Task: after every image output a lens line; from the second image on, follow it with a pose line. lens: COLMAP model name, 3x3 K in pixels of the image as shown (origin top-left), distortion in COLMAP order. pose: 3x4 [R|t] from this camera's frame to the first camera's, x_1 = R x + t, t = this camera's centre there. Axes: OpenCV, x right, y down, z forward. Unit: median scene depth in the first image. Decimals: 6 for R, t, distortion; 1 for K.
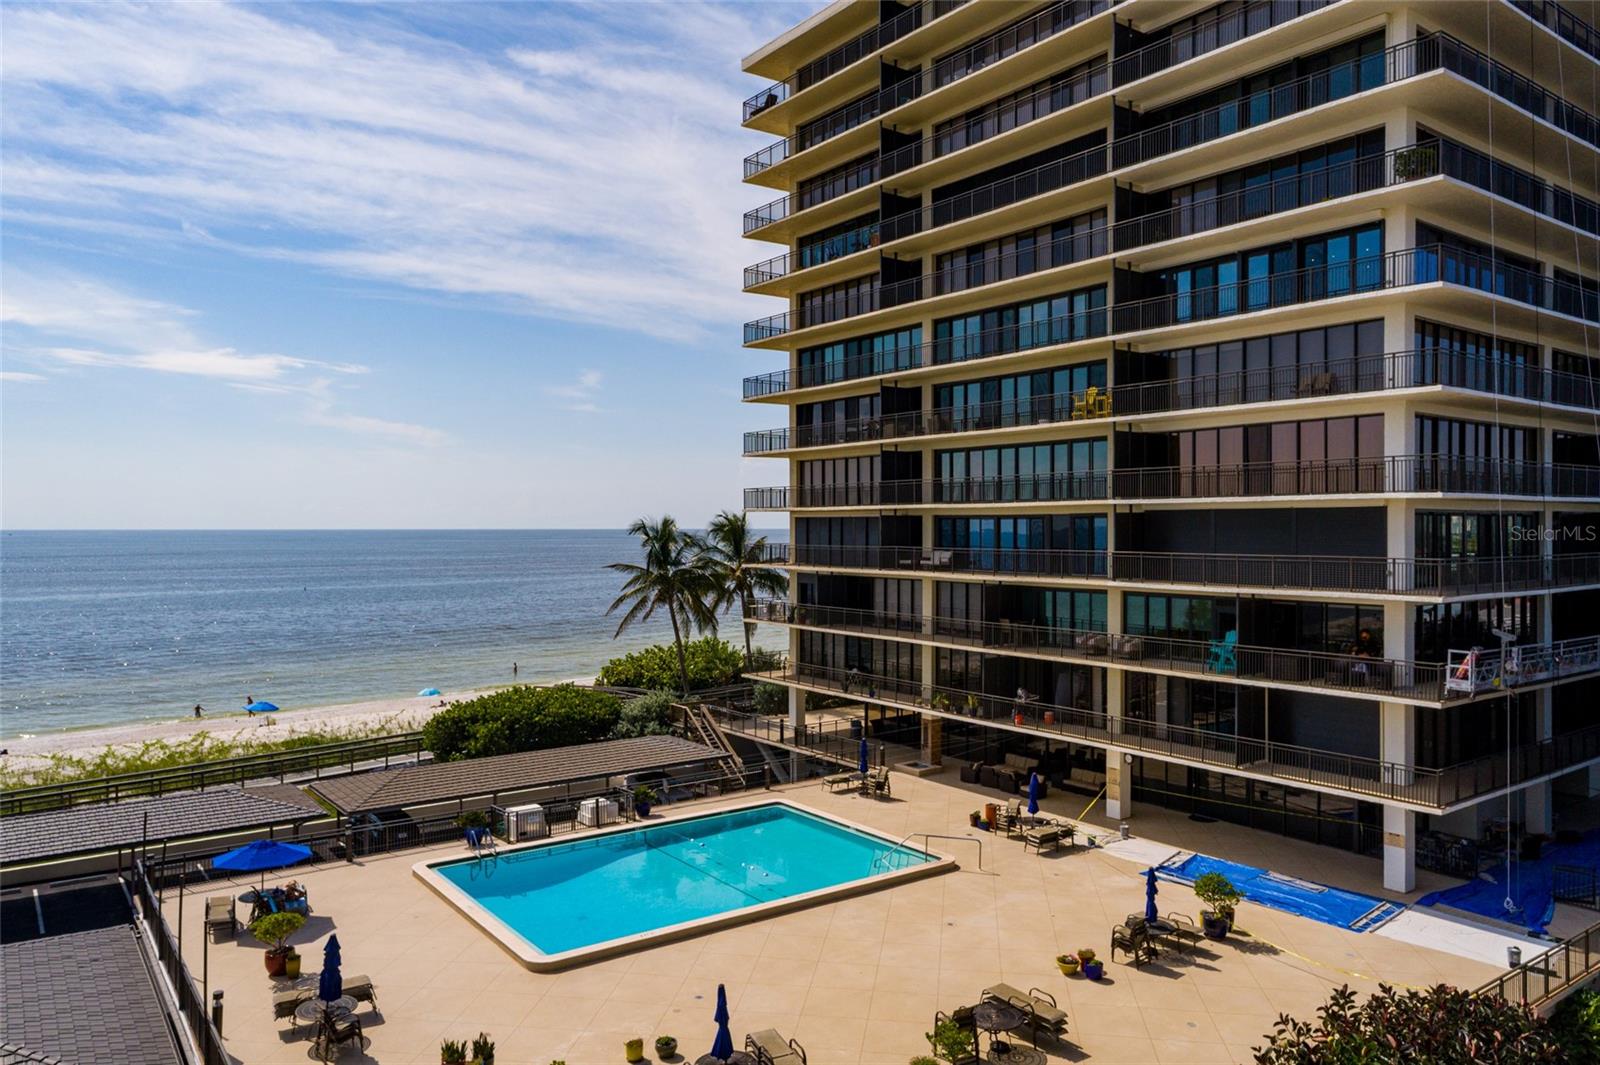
lens RADIAL K [[1083.9, 0, 796.6], [0, 1083.9, 535.3], [0, 0, 1]] dist [-0.002426, 0.008738]
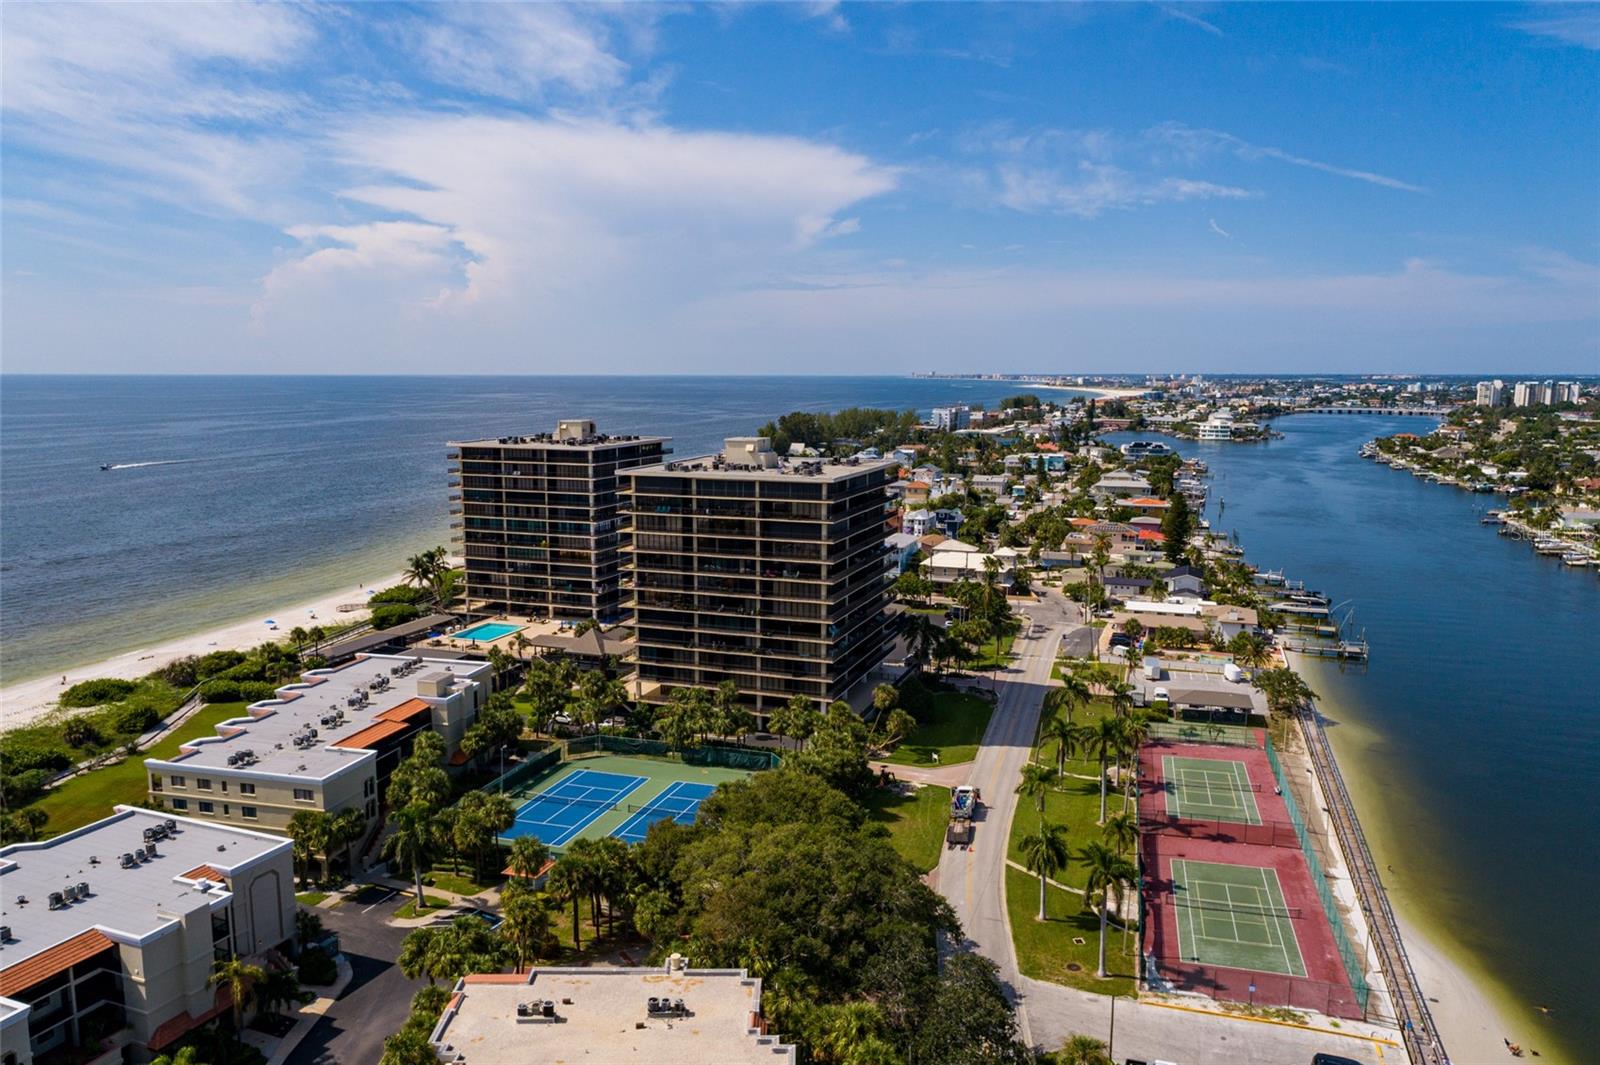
lens RADIAL K [[1115.5, 0, 799.8], [0, 1115.5, 586.3], [0, 0, 1]] dist [0.006310, 0.003350]
pose [[0.825621, -0.102661, 0.554807, -1.393067], [-0.001778, 0.982830, 0.184507, -0.737319], [-0.564223, -0.153319, 0.811262, -3.338968]]
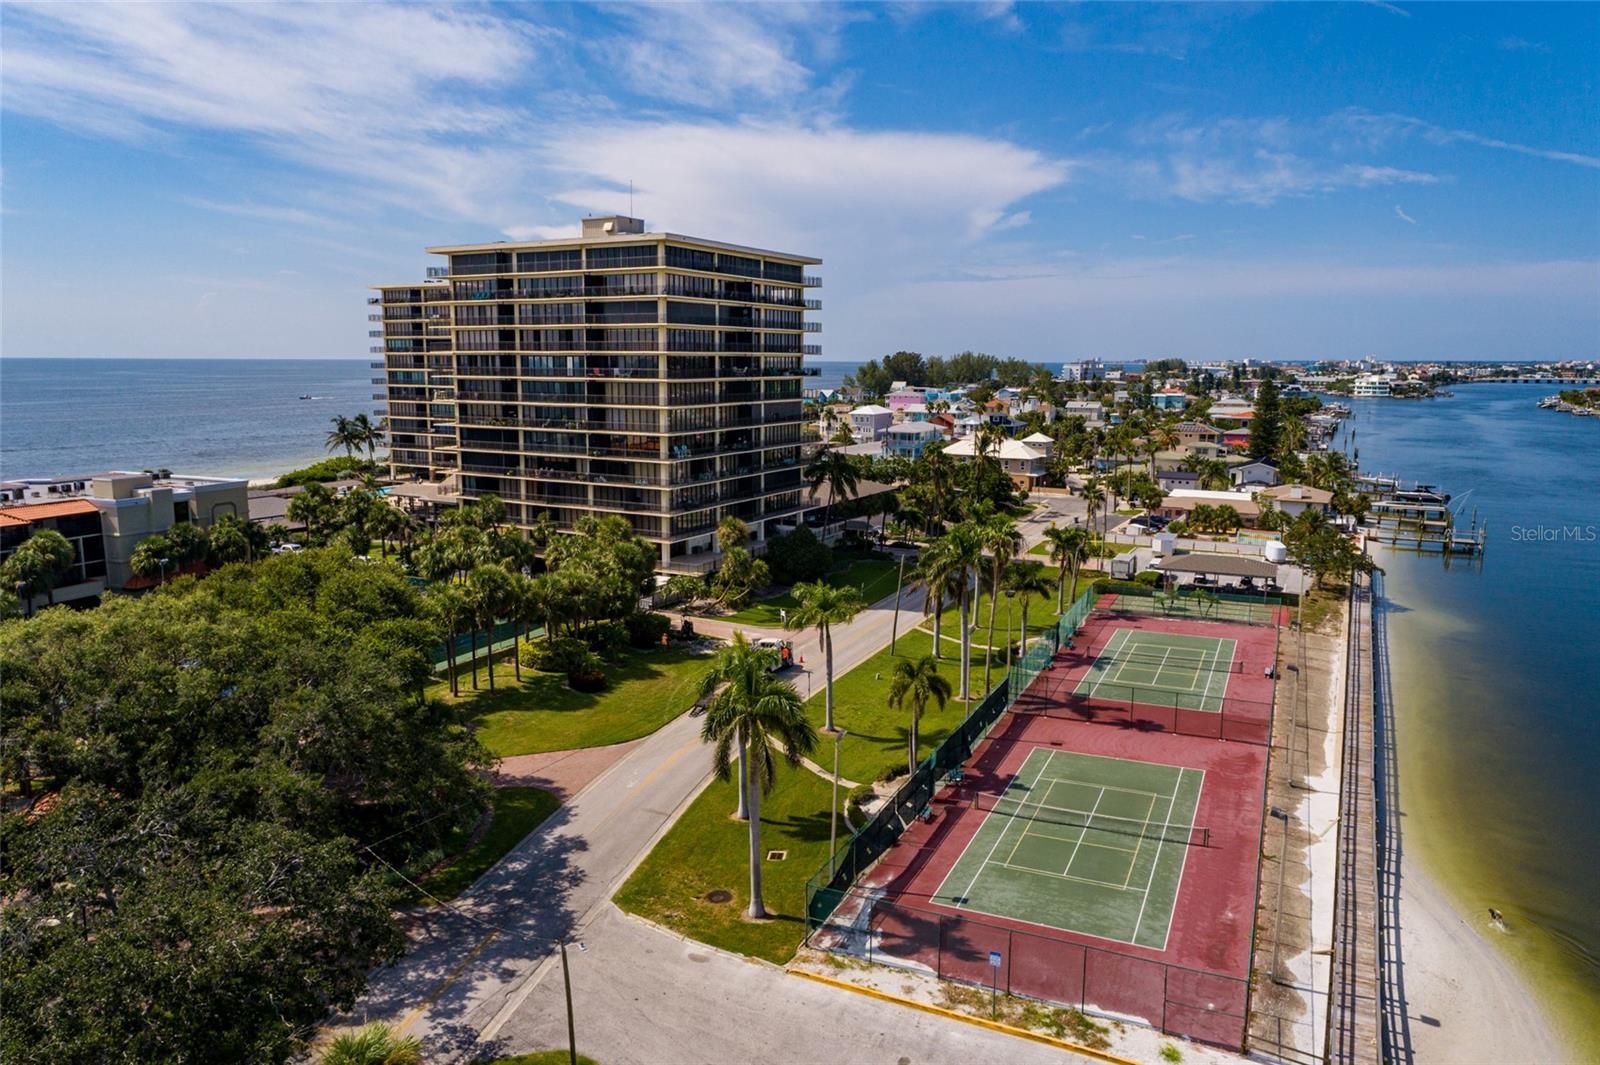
lens RADIAL K [[1070.3, 0, 800.0], [0, 1070.3, 532.5], [0, 0, 1]] dist [0.001856, 0.007000]
pose [[0.901433, -0.063989, 0.428163, -0.343302], [-0.005021, 0.987404, 0.158140, -0.227146], [-0.432889, -0.144702, 0.889757, -3.005126]]
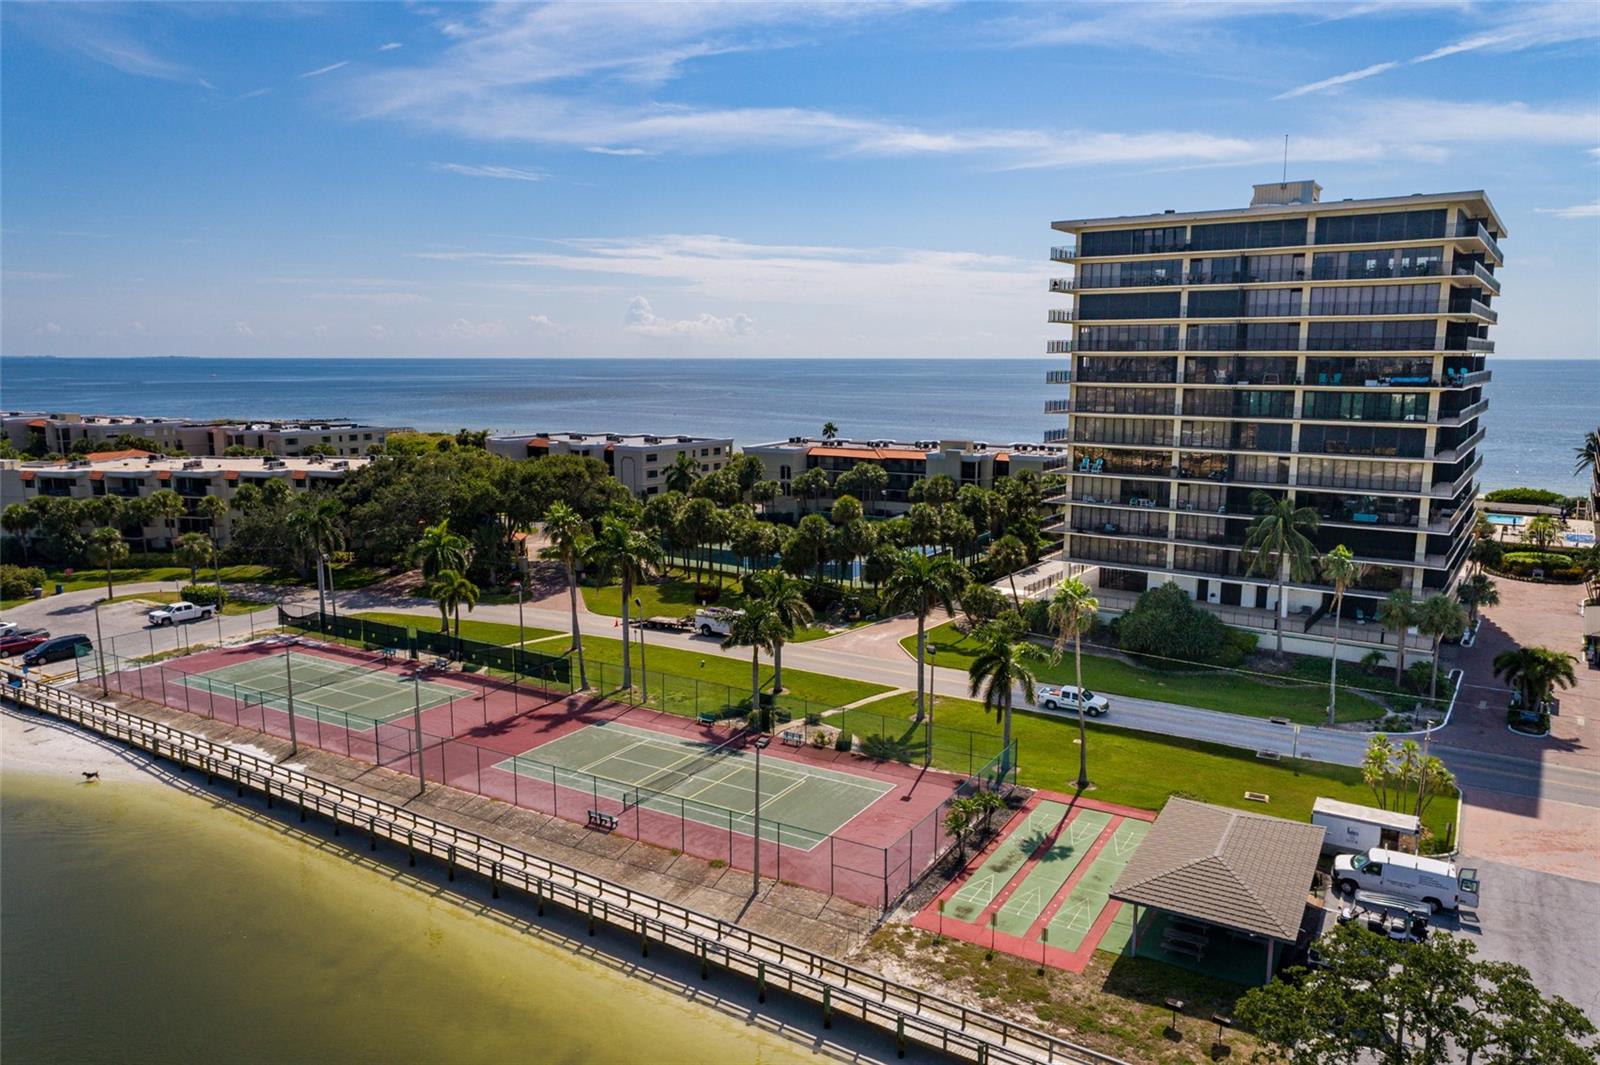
lens RADIAL K [[1046.4, 0, 800.0], [0, 1046.4, 532.5], [0, 0, 1]] dist [-0.002879, 0.001196]
pose [[0.355794, 0.155010, -0.921619, 2.026981], [-0.006892, 0.986557, 0.163271, -0.228339], [0.934539, -0.051739, 0.352080, -2.055600]]
